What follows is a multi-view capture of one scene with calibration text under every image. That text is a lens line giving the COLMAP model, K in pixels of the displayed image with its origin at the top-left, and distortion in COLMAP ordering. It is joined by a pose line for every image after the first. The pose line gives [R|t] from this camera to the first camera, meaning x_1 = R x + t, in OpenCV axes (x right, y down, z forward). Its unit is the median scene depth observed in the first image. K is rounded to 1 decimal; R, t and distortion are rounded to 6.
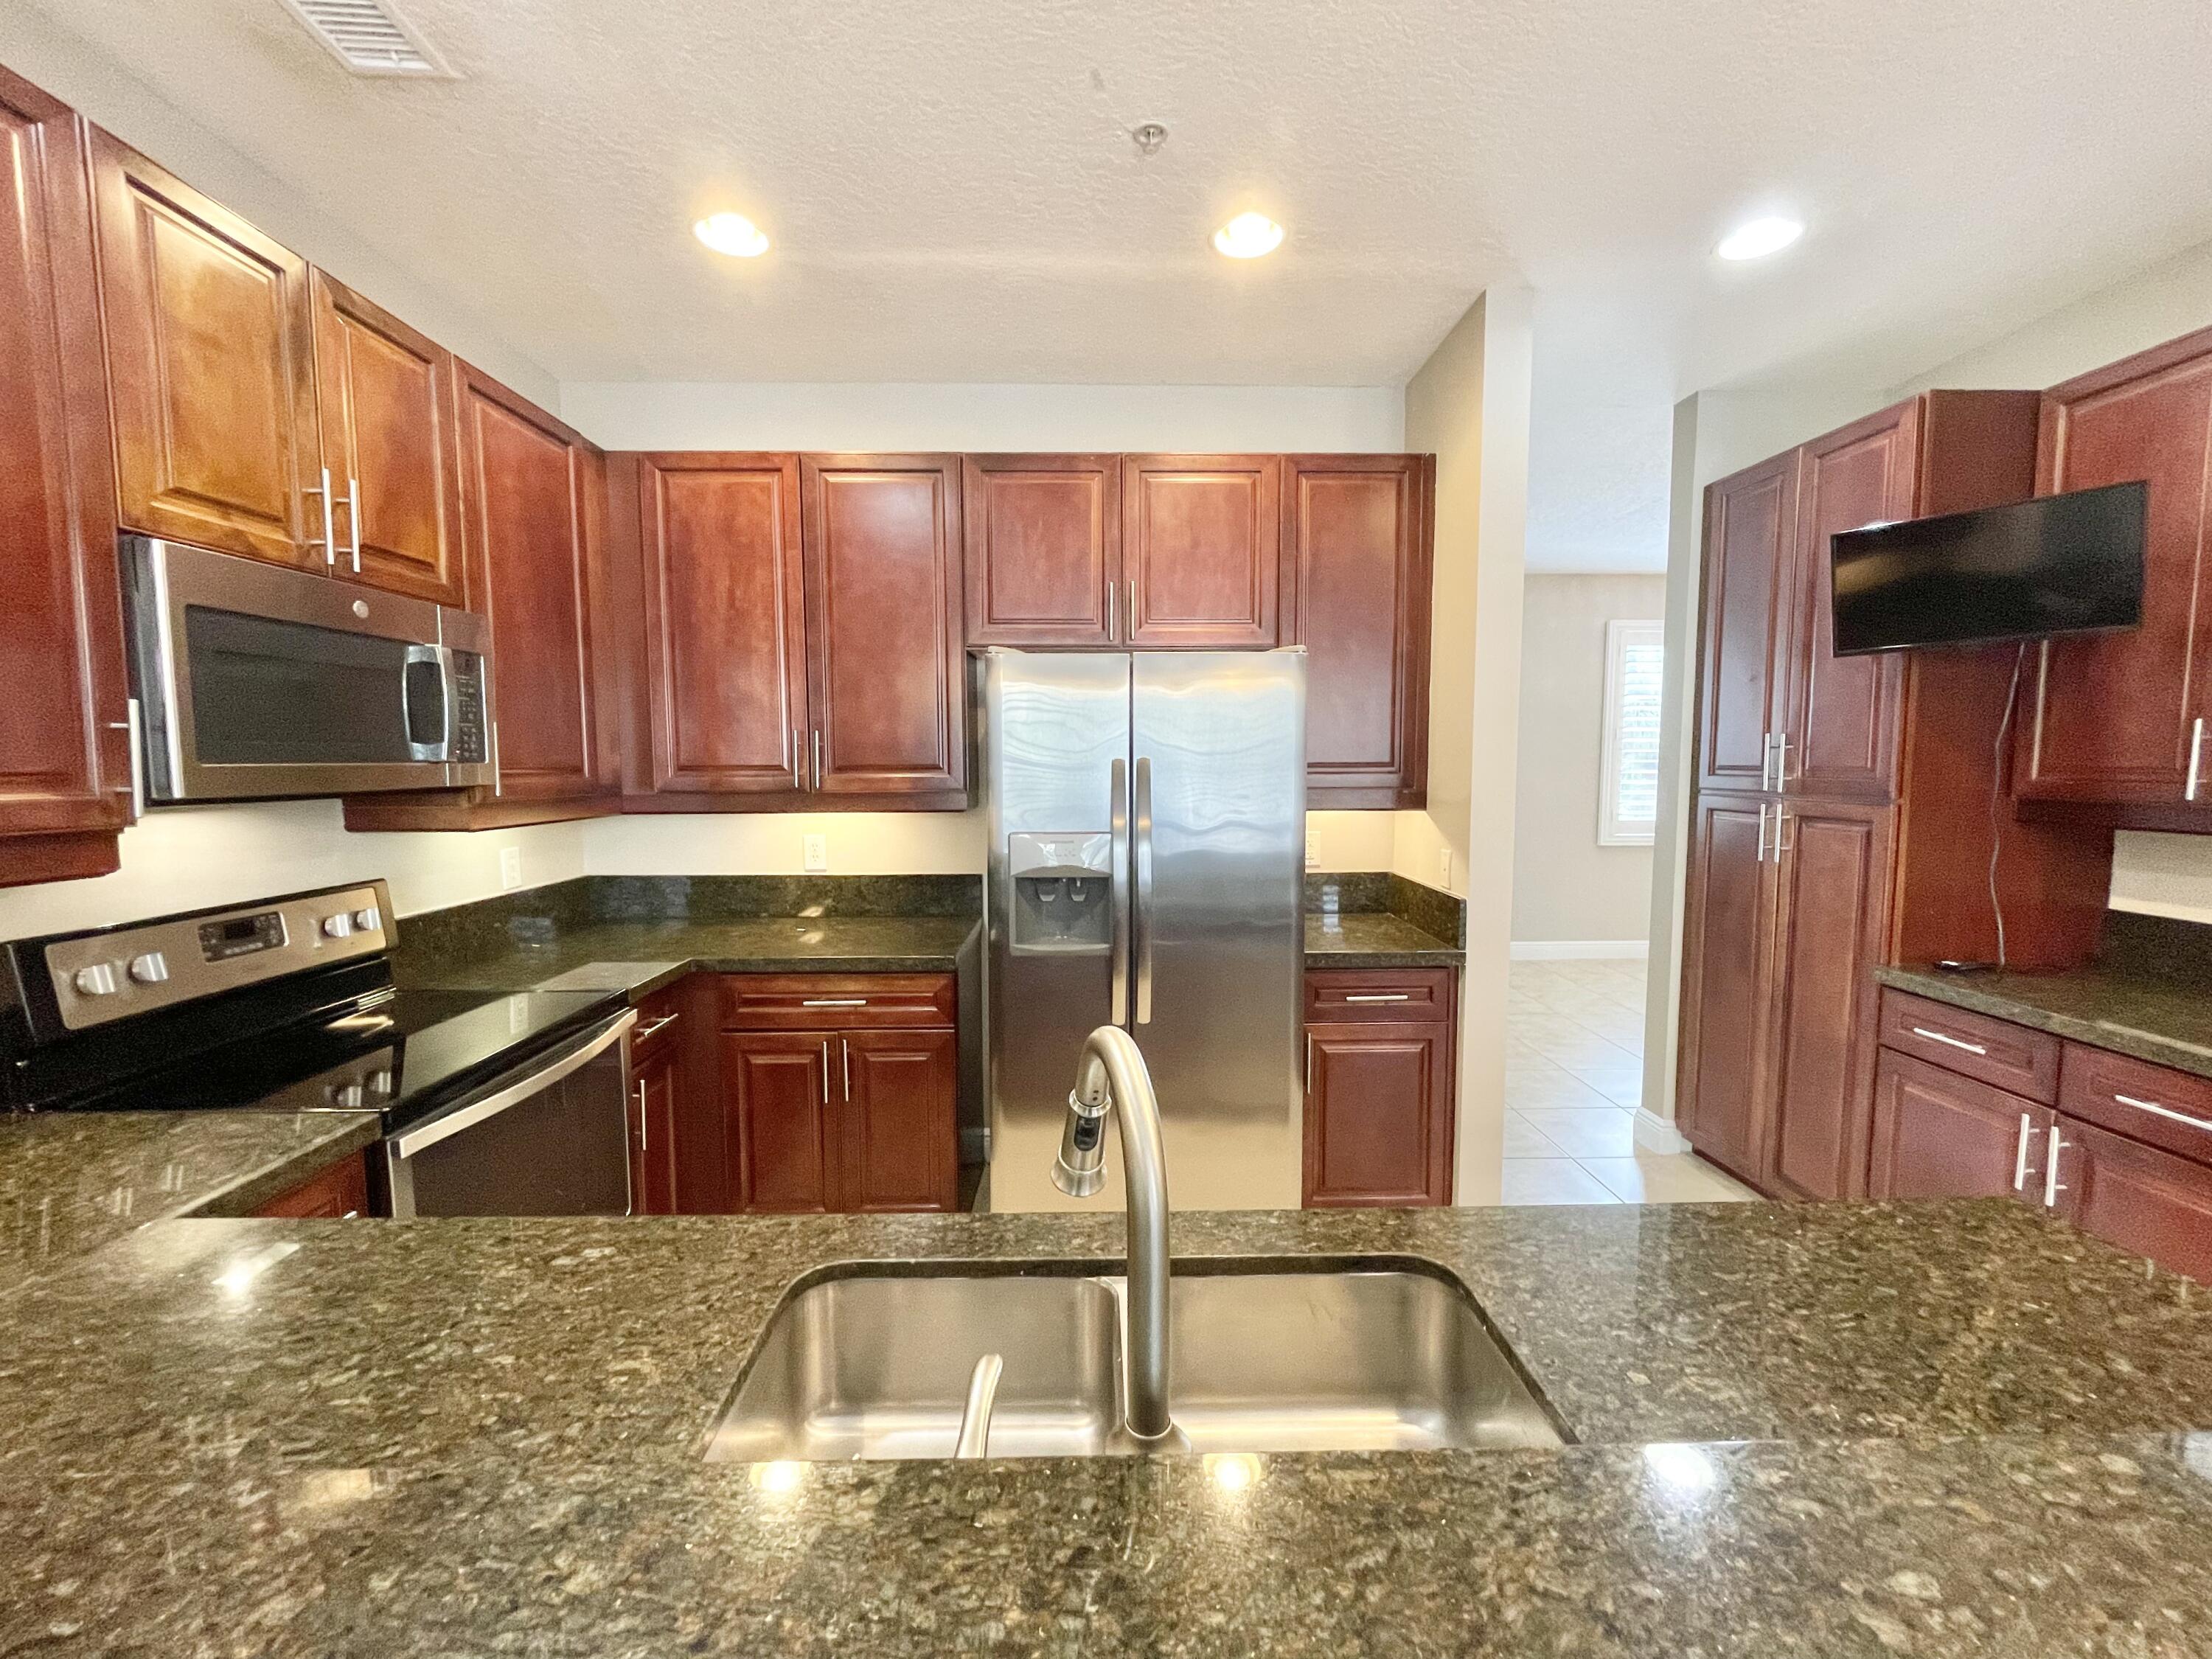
lens RADIAL K [[893.7, 0, 1105.1], [0, 893.7, 830.1], [0, 0, 1]] dist [-0.000122, -0.000069]
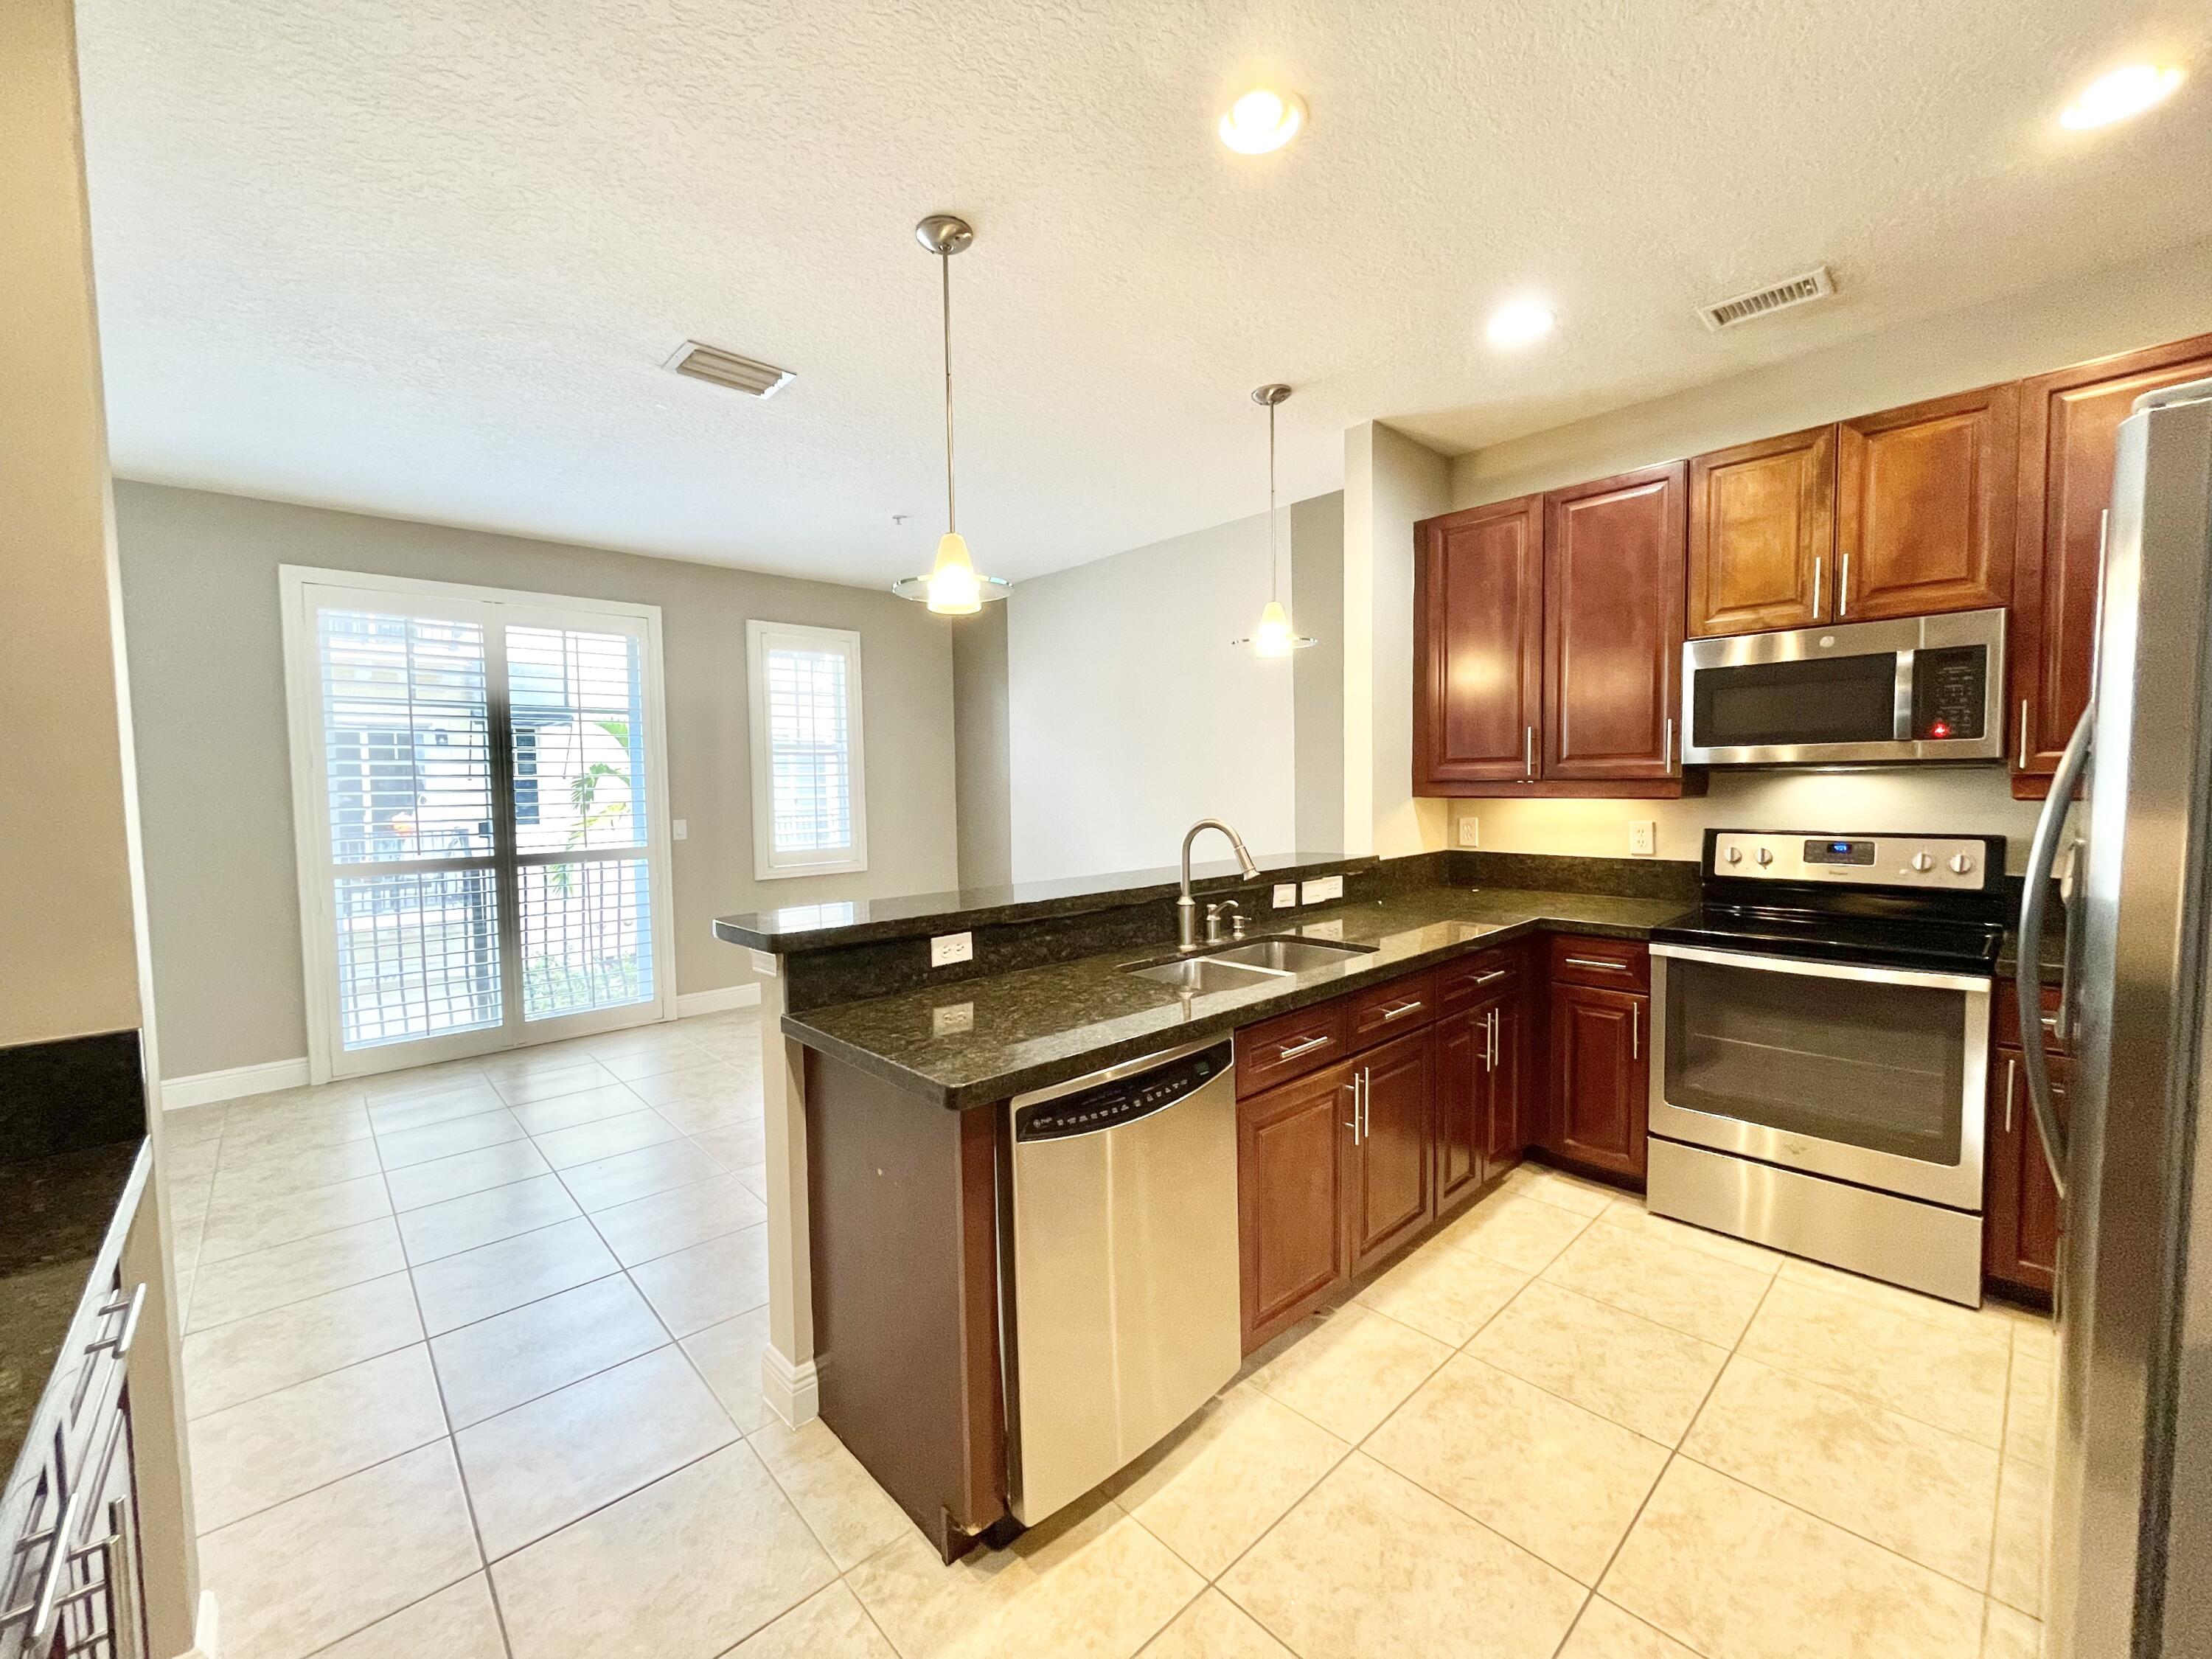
lens RADIAL K [[893.7, 0, 1088.8], [0, 893.7, 821.9], [0, 0, 1]] dist [-0.000122, -0.000069]
pose [[-0.750281, 0.043865, -0.659663, 0.802612], [-0.033821, 0.993943, 0.104561, -0.042073], [0.660254, 0.100760, -0.744253, 0.946311]]
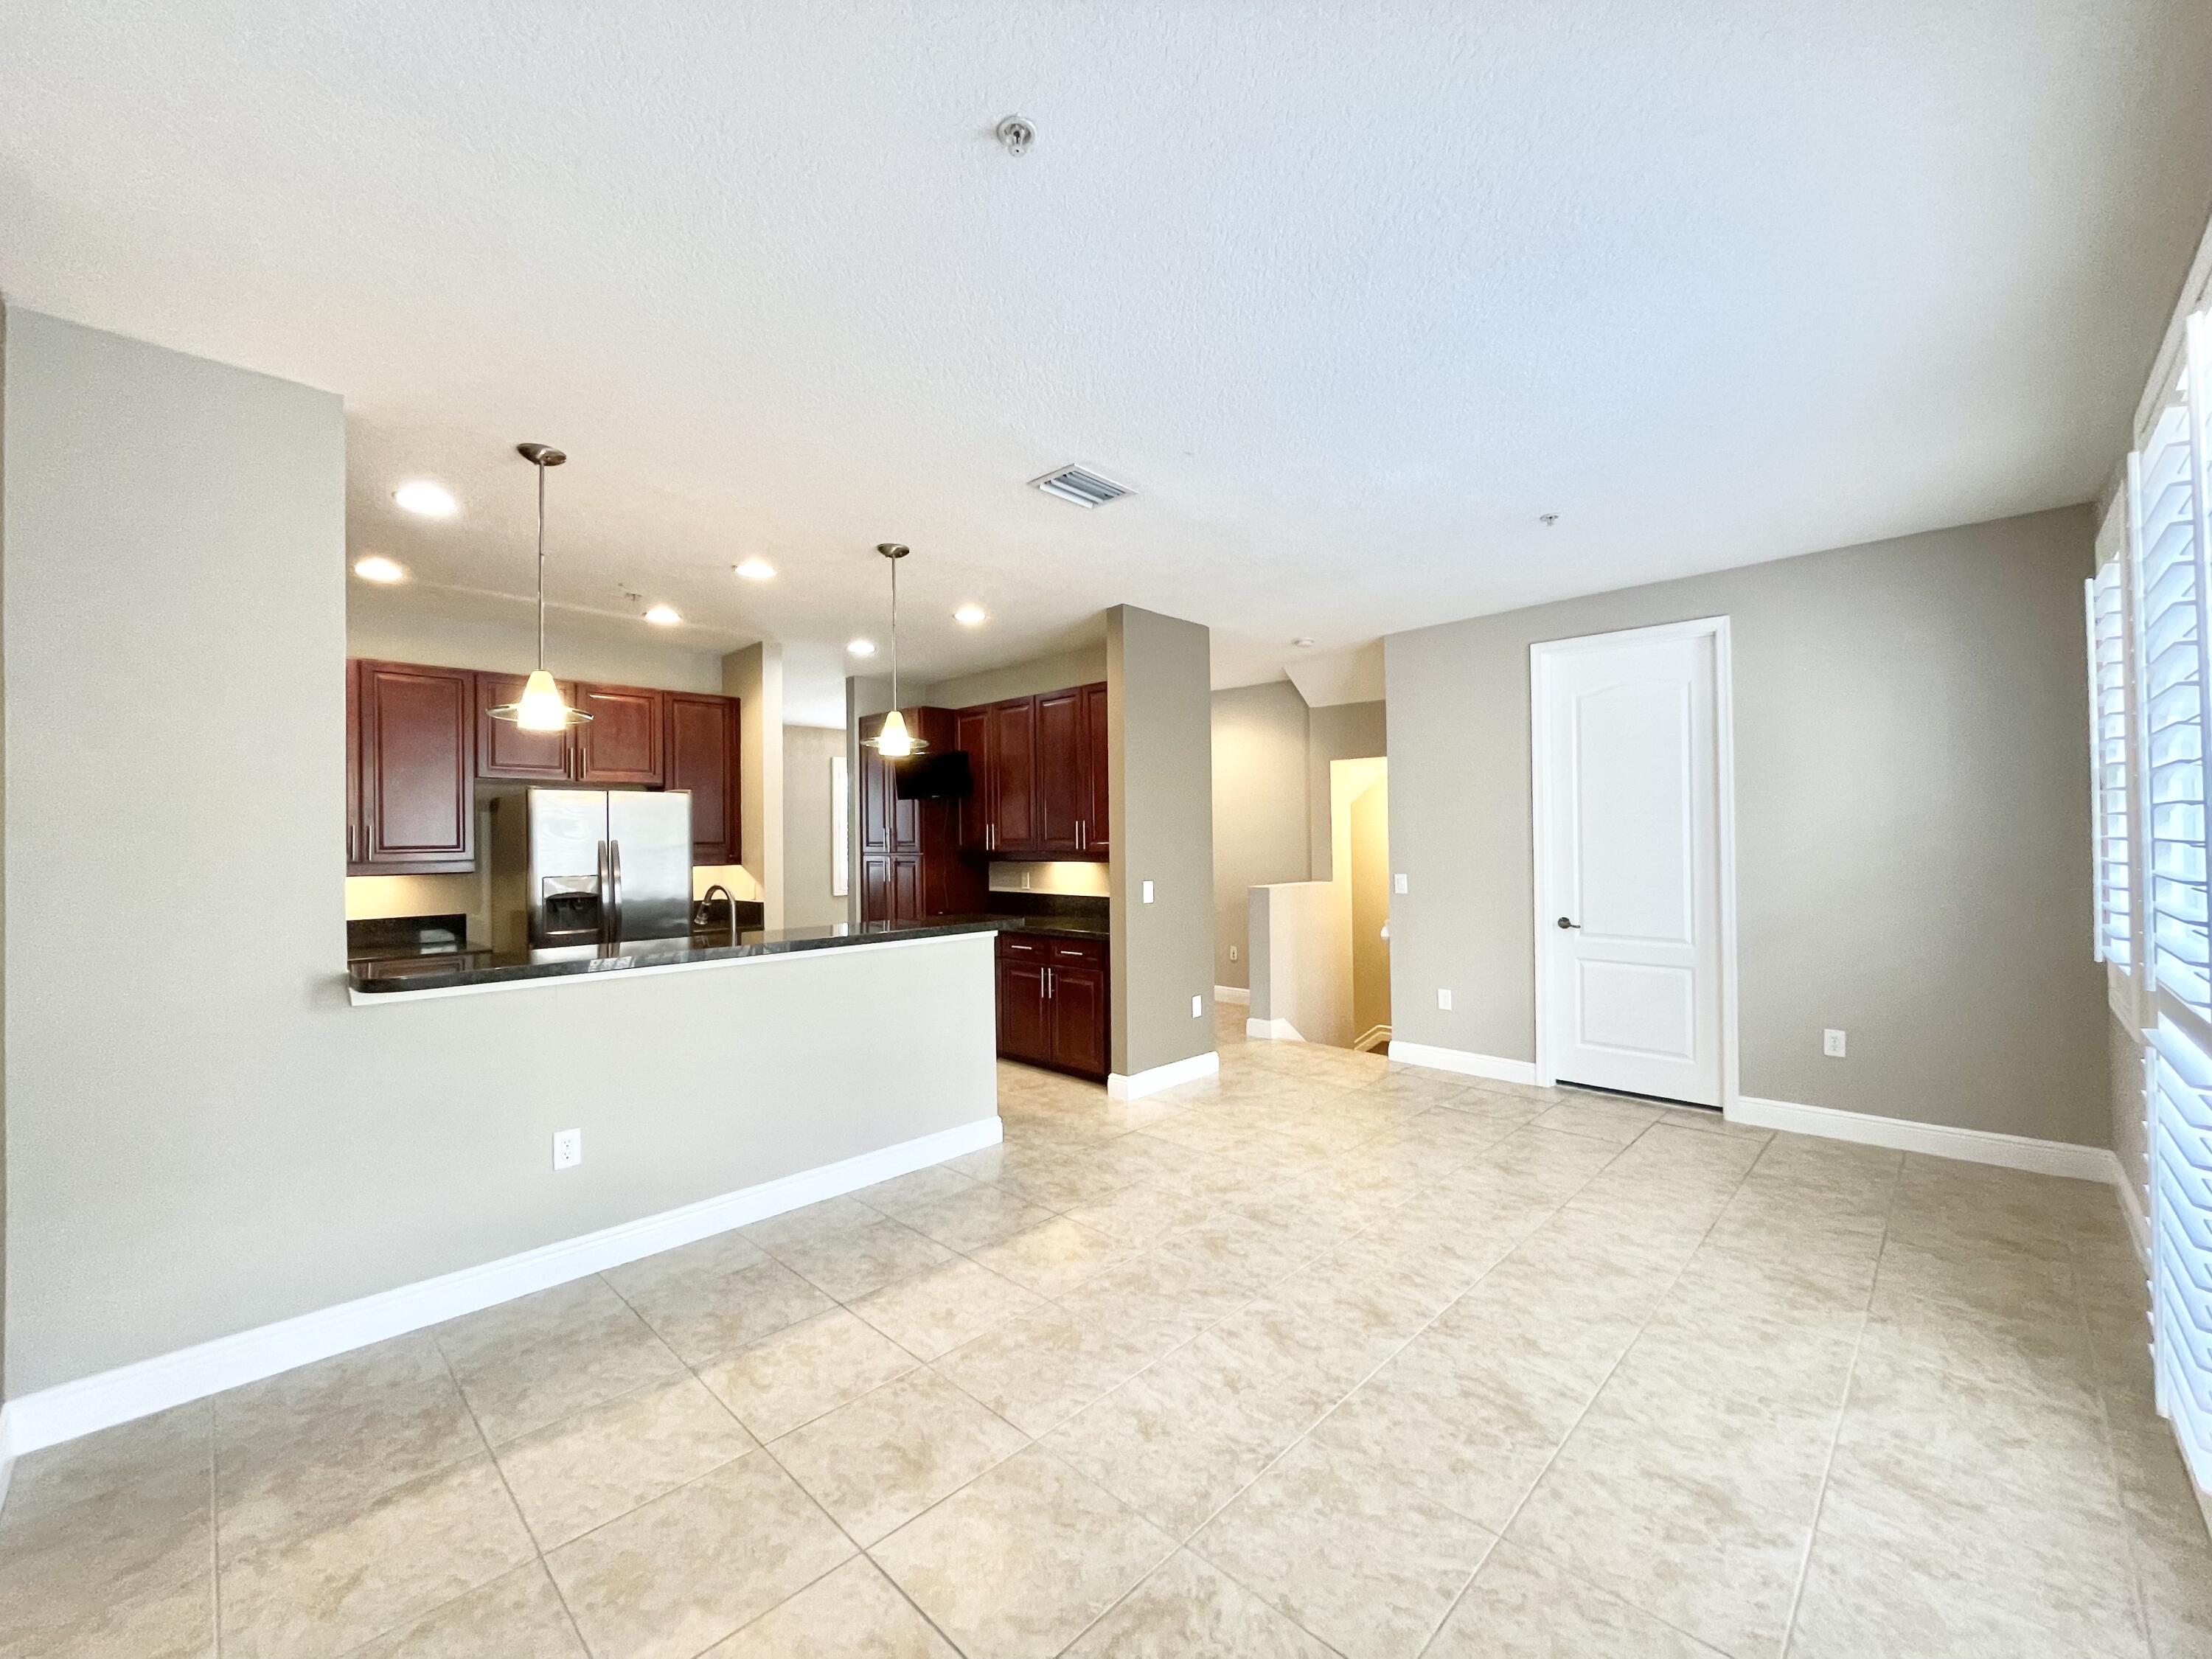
lens RADIAL K [[893.7, 0, 1113.7], [0, 893.7, 827.9], [0, 0, 1]] dist [-0.000122, -0.000069]
pose [[0.704691, 0.003734, 0.709504, -0.597062], [0.067092, 0.995155, -0.071875, 0.117518], [-0.706335, 0.098252, 0.701026, -1.270388]]
